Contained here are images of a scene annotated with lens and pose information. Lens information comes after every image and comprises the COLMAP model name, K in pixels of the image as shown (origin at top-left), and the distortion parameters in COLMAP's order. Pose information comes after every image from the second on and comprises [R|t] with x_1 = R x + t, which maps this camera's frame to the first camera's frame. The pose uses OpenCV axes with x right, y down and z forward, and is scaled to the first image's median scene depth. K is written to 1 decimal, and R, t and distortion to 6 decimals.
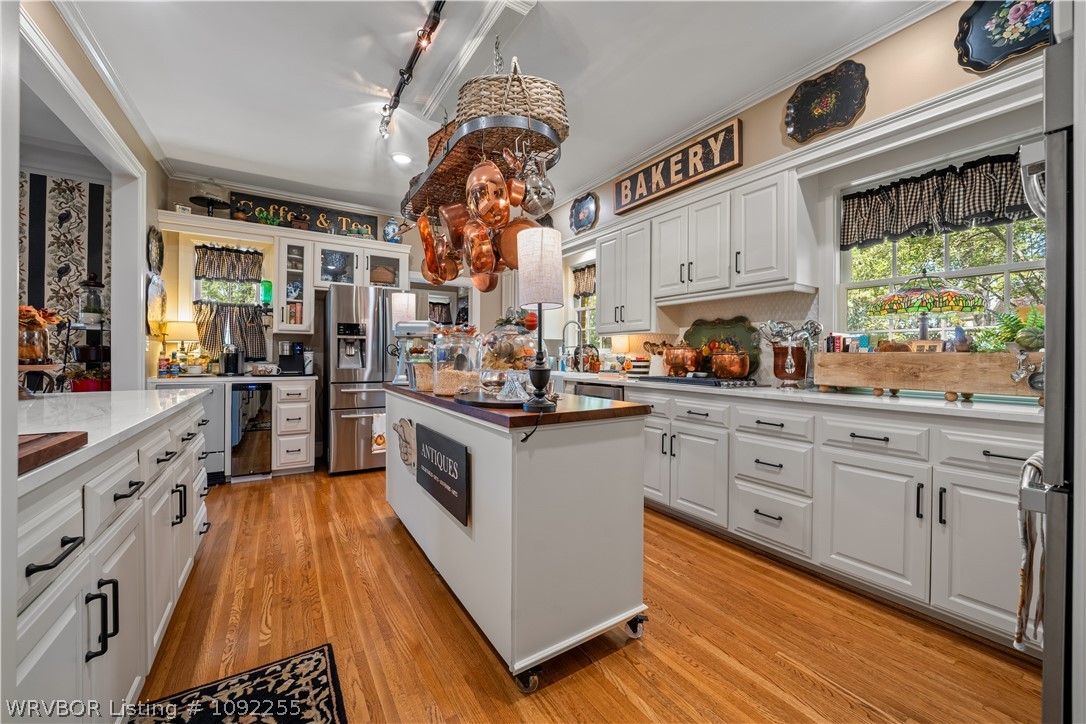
lens RADIAL K [[411.4, 0, 543.1], [0, 411.4, 358.0], [0, 0, 1]] dist [-0.018783, 0.000420]
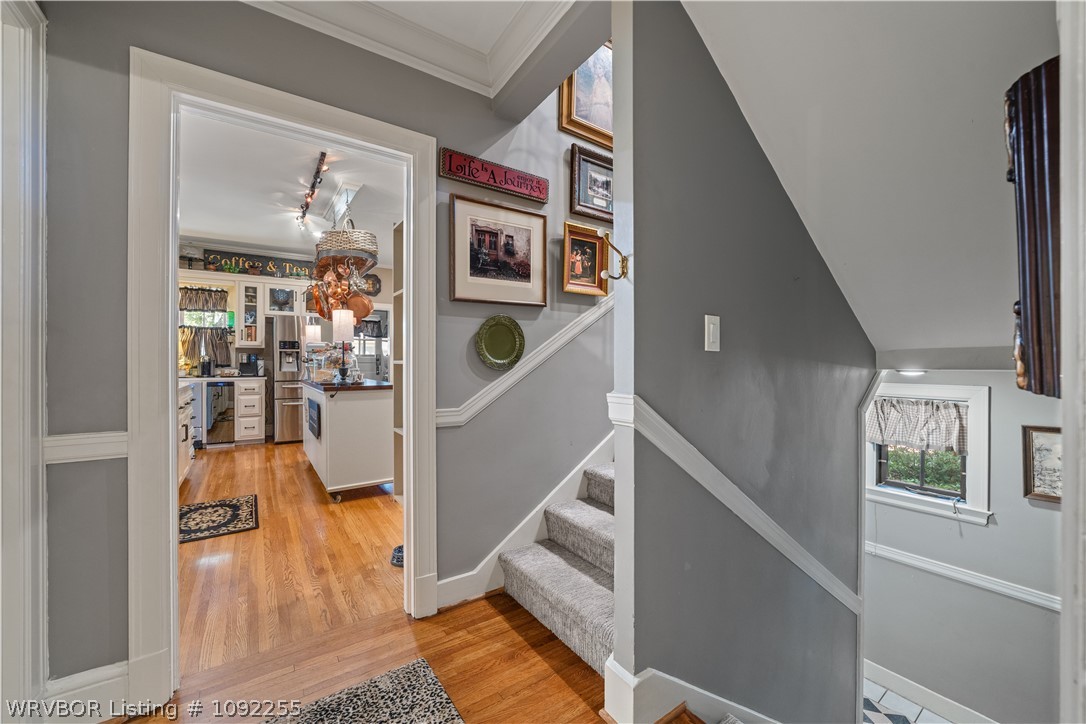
lens RADIAL K [[429.4, 0, 543.8], [0, 429.4, 364.5], [0, 0, 1]] dist [-0.013136, 0.000270]
pose [[0.999633, -0.006736, 0.026242, 0.466592], [0.006685, 0.999976, 0.002027, 0.003507], [-0.026255, -0.001851, 0.999654, -0.644137]]
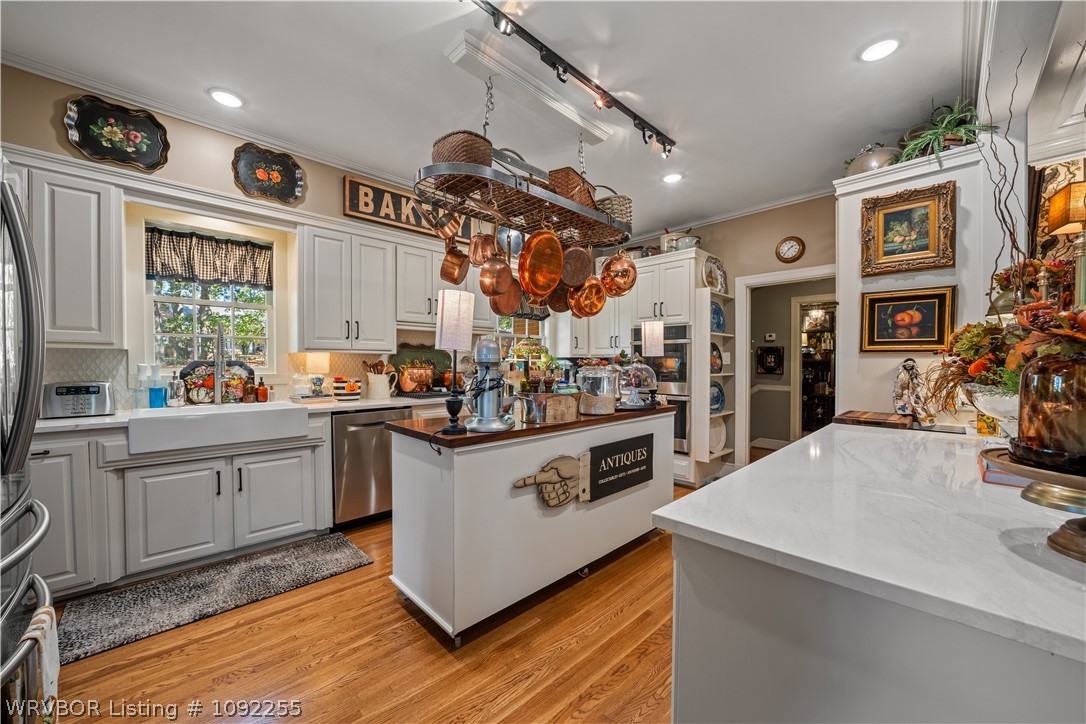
lens RADIAL K [[411.4, 0, 540.6], [0, 411.4, 370.0], [0, 0, 1]] dist [-0.018783, 0.000420]
pose [[-0.199252, -0.024476, 0.979643, -0.845678], [0.002077, 0.999675, 0.025399, -0.045423], [-0.979946, 0.007095, -0.199136, 0.855800]]
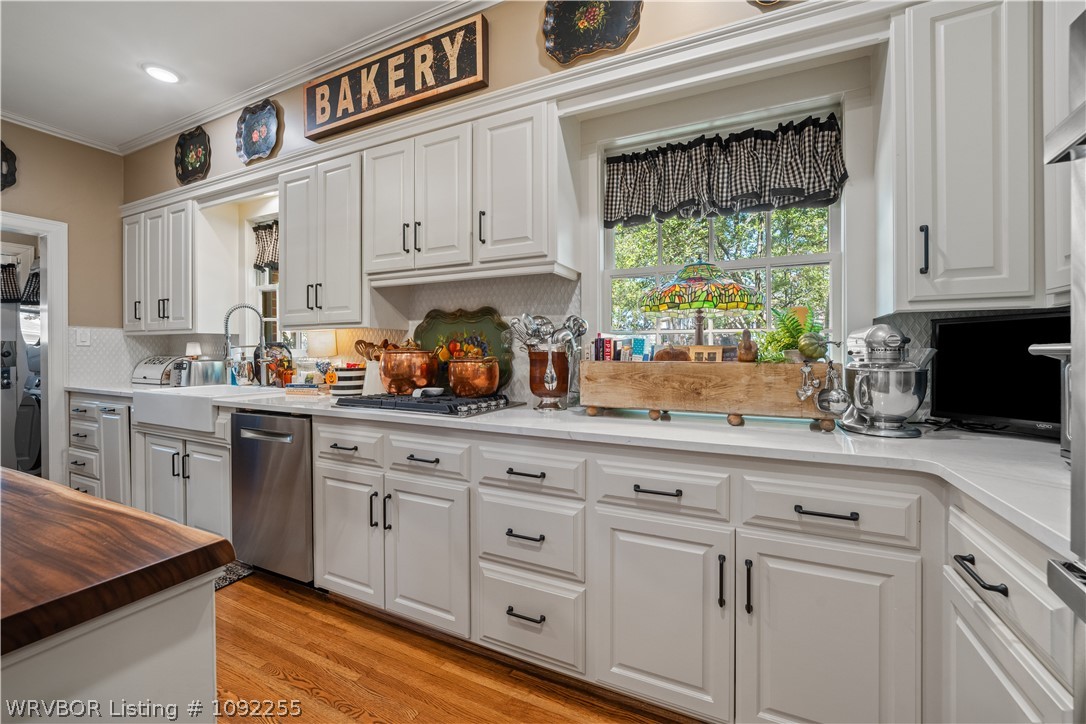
lens RADIAL K [[429.4, 0, 547.2], [0, 429.4, 353.6], [0, 0, 1]] dist [-0.013136, 0.000270]
pose [[0.846066, -0.010992, 0.532964, 0.150435], [0.008990, 0.999939, 0.006351, -0.021681], [-0.533002, -0.000582, 0.846114, 0.275803]]
